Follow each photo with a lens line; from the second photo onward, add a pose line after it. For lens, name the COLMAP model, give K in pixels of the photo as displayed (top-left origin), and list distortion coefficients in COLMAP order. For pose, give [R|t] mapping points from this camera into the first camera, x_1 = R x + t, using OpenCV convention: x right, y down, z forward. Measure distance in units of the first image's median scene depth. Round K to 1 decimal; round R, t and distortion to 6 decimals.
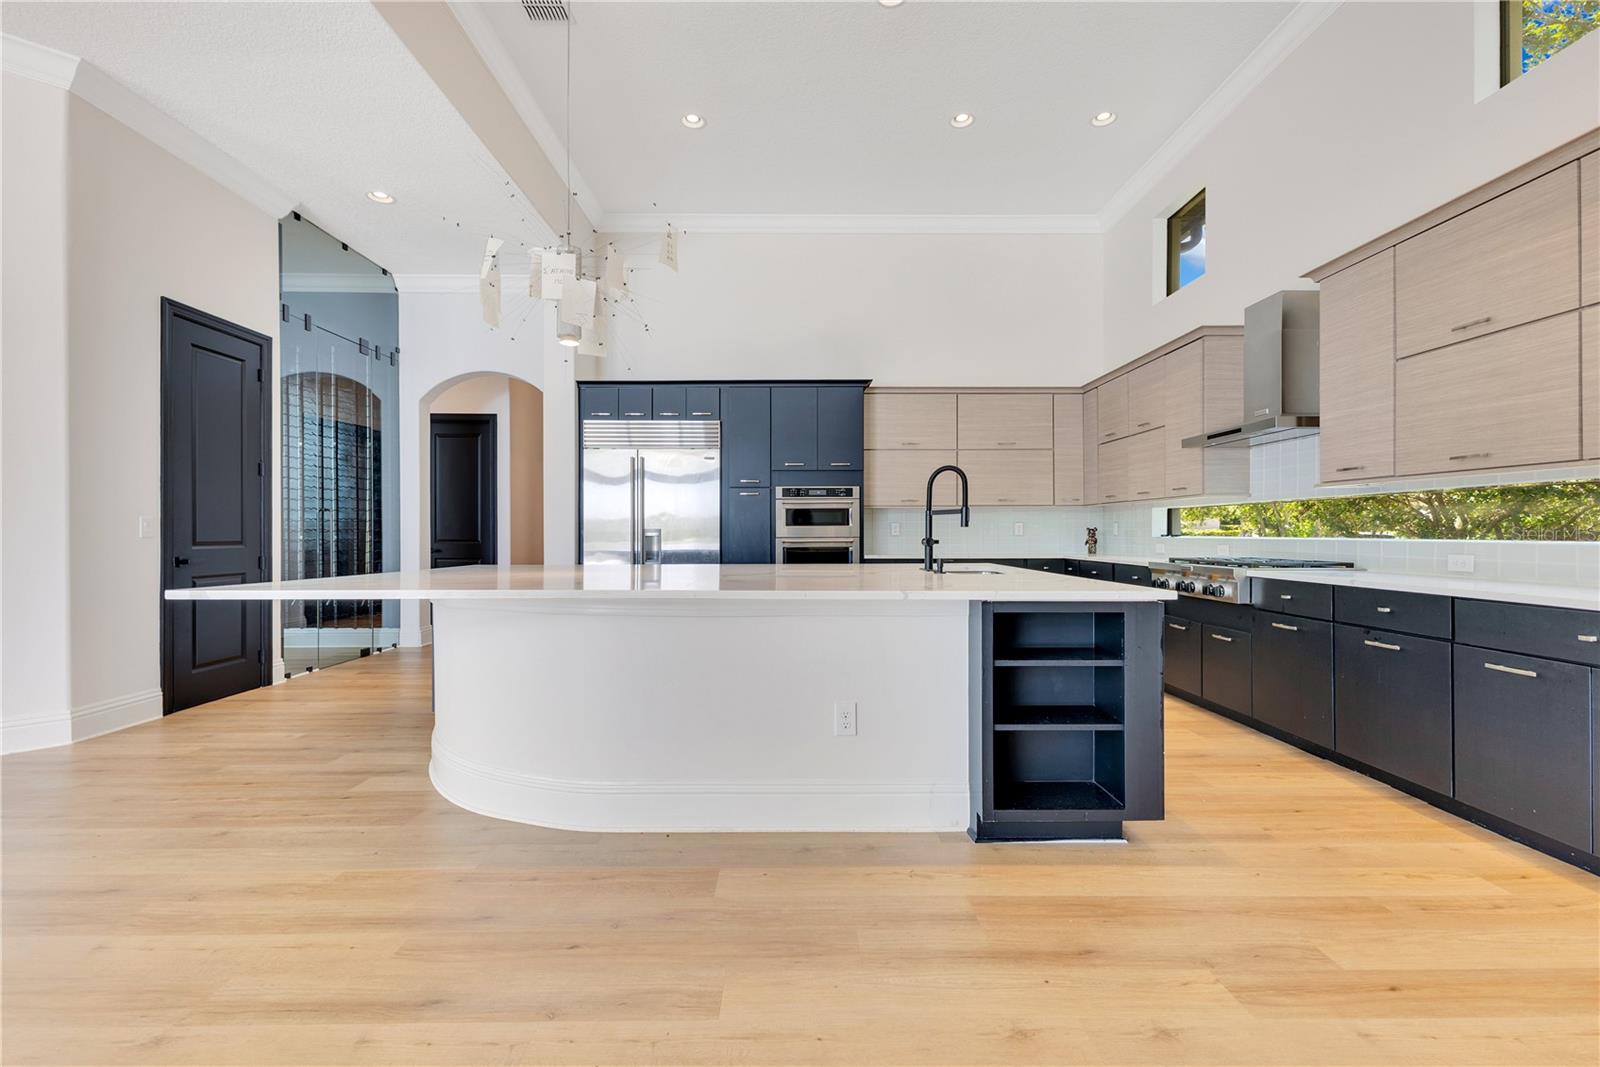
lens RADIAL K [[721.6, 0, 798.6], [0, 721.6, 529.8], [0, 0, 1]] dist [-0.002257, 0.000213]
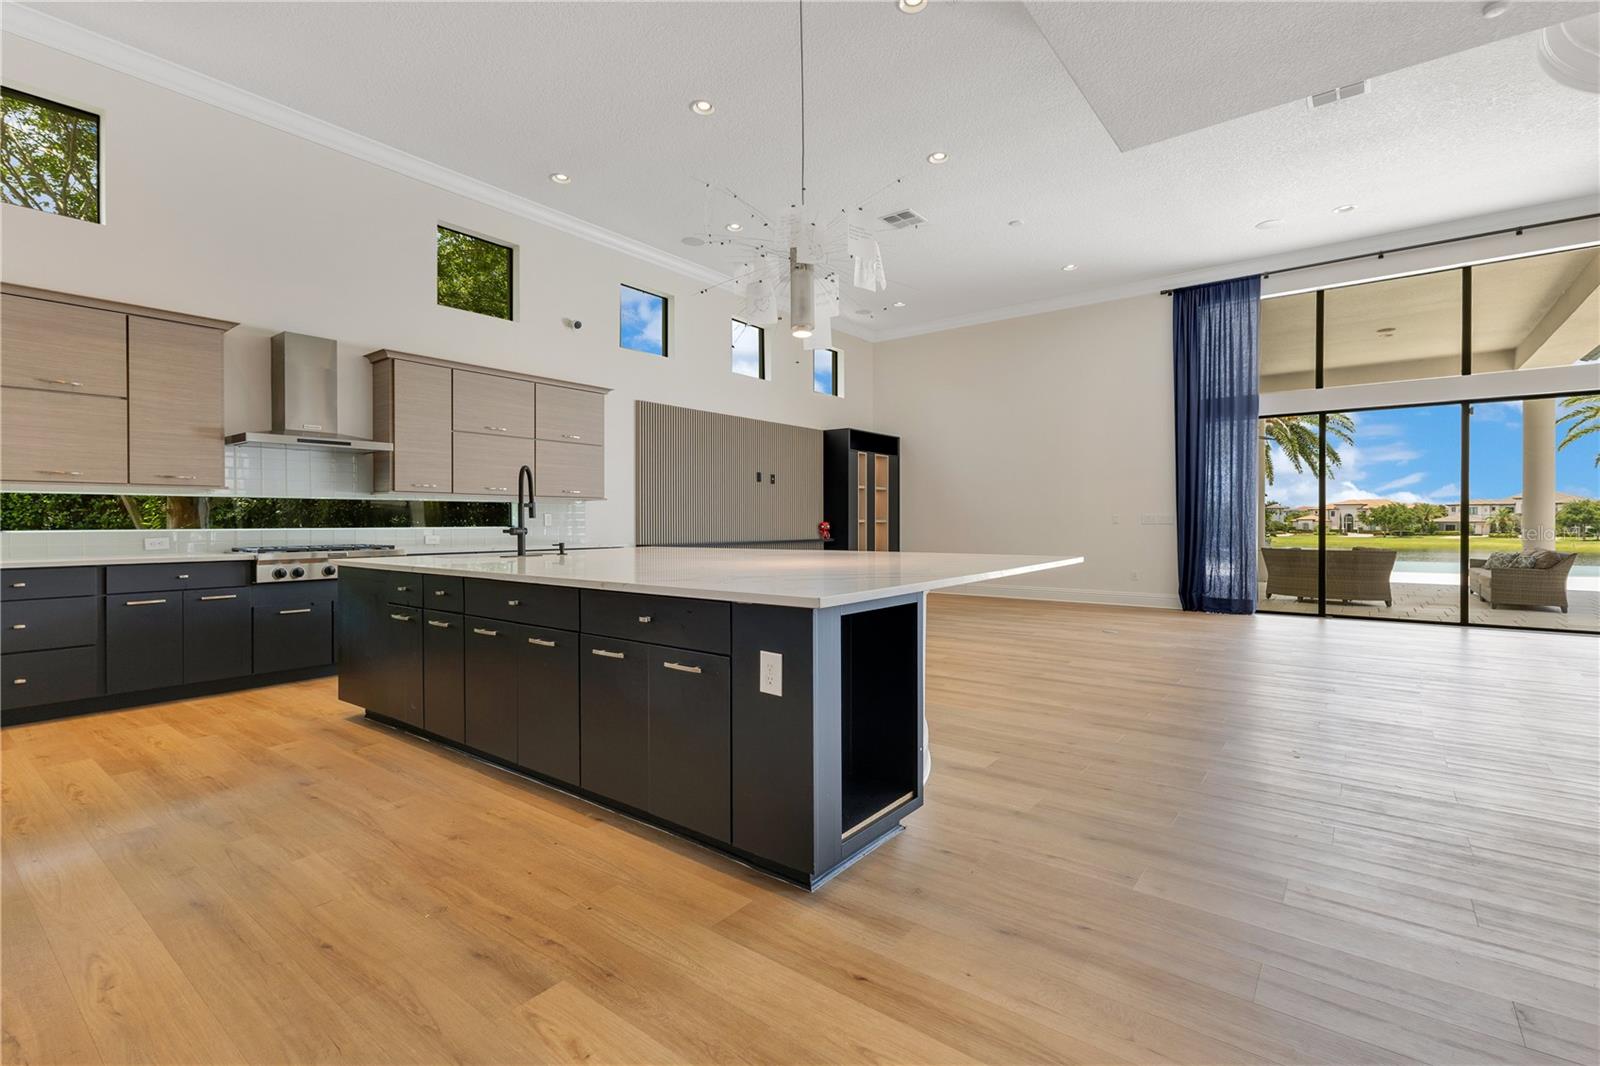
lens RADIAL K [[721.6, 0, 794.5], [0, 721.6, 531.0], [0, 0, 1]] dist [-0.002257, 0.000213]
pose [[-0.782909, 0.010775, 0.622043, -1.065492], [0.016664, 0.999854, 0.003654, 0.010527], [-0.621913, 0.013227, -0.782974, 2.042887]]
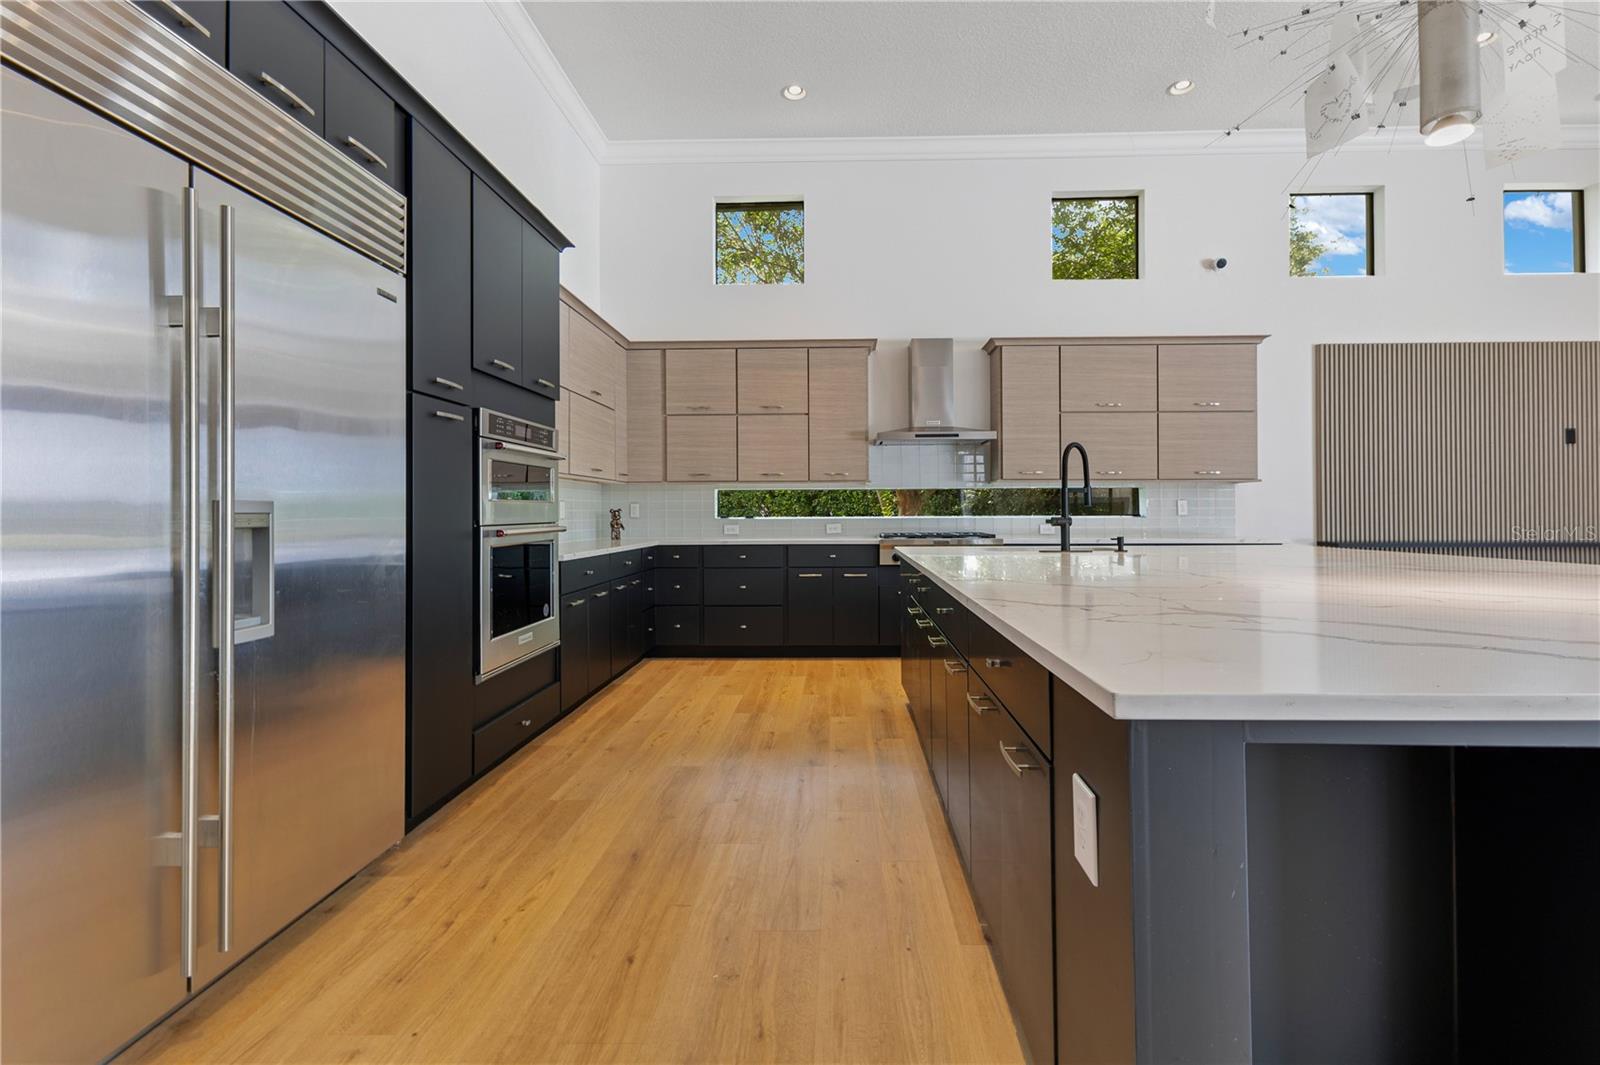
lens RADIAL K [[721.6, 0, 816.3], [0, 721.6, 511.1], [0, 0, 1]] dist [-0.002257, 0.000213]
pose [[0.032882, 0.019309, 0.999273, -0.941424], [0.003410, 0.999805, -0.019432, 0.012290], [-0.999453, 0.004046, 0.032810, 1.592640]]
